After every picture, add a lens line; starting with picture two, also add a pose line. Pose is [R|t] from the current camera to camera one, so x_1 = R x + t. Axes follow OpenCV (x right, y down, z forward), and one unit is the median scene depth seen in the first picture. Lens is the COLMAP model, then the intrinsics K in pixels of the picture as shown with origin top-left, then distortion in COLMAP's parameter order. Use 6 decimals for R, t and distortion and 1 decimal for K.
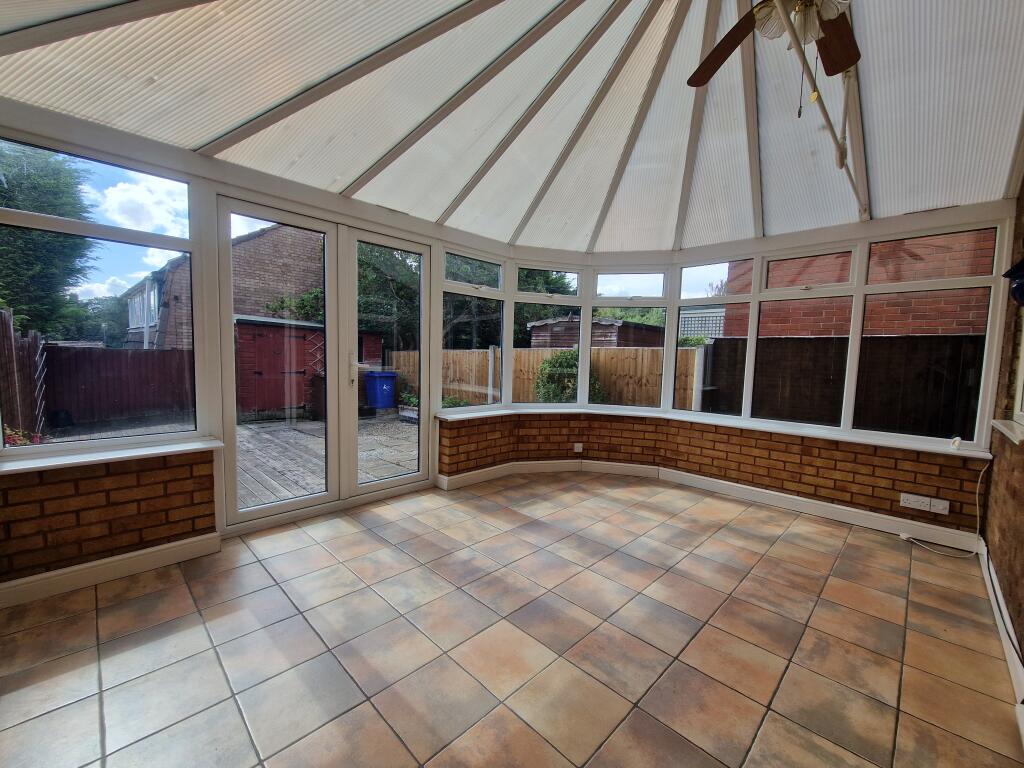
lens RADIAL K [[420.3, 0, 510.9], [0, 420.3, 386.8], [0, 0, 1]] dist [0.001059, -0.000077]
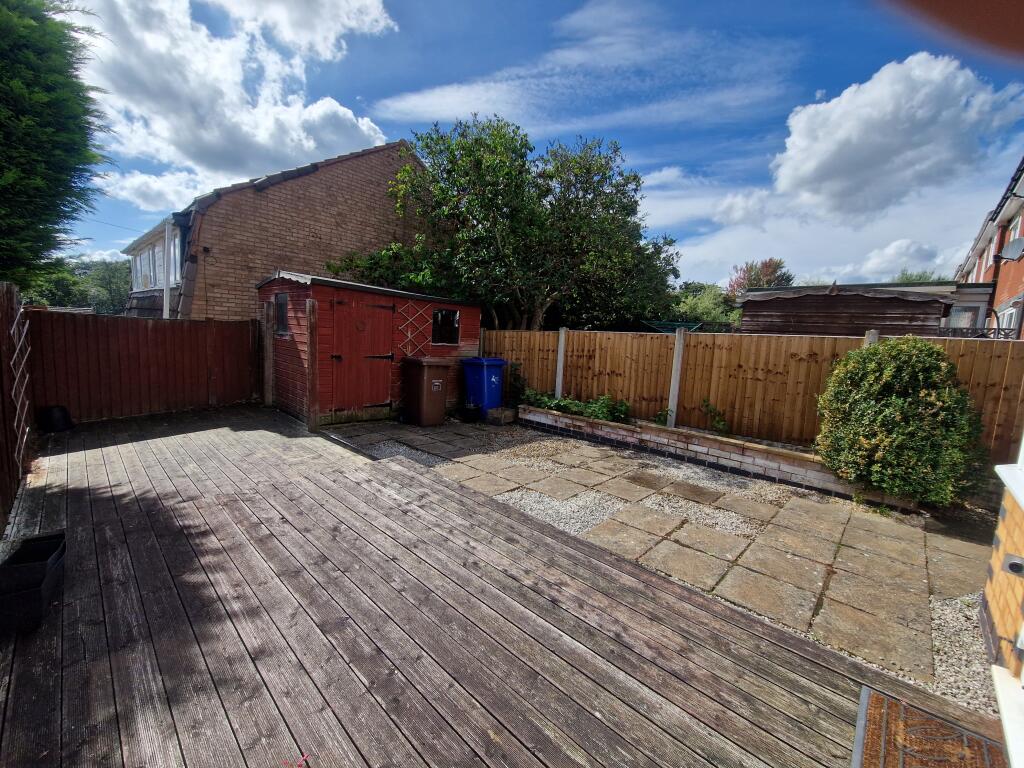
lens RADIAL K [[420.3, 0, 510.9], [0, 420.3, 386.8], [0, 0, 1]] dist [0.001059, -0.000077]
pose [[0.999557, 0.026266, 0.013993, -0.596452], [-0.026924, 0.998431, 0.049094, -0.048809], [-0.012681, -0.049449, 0.998696, 0.546275]]
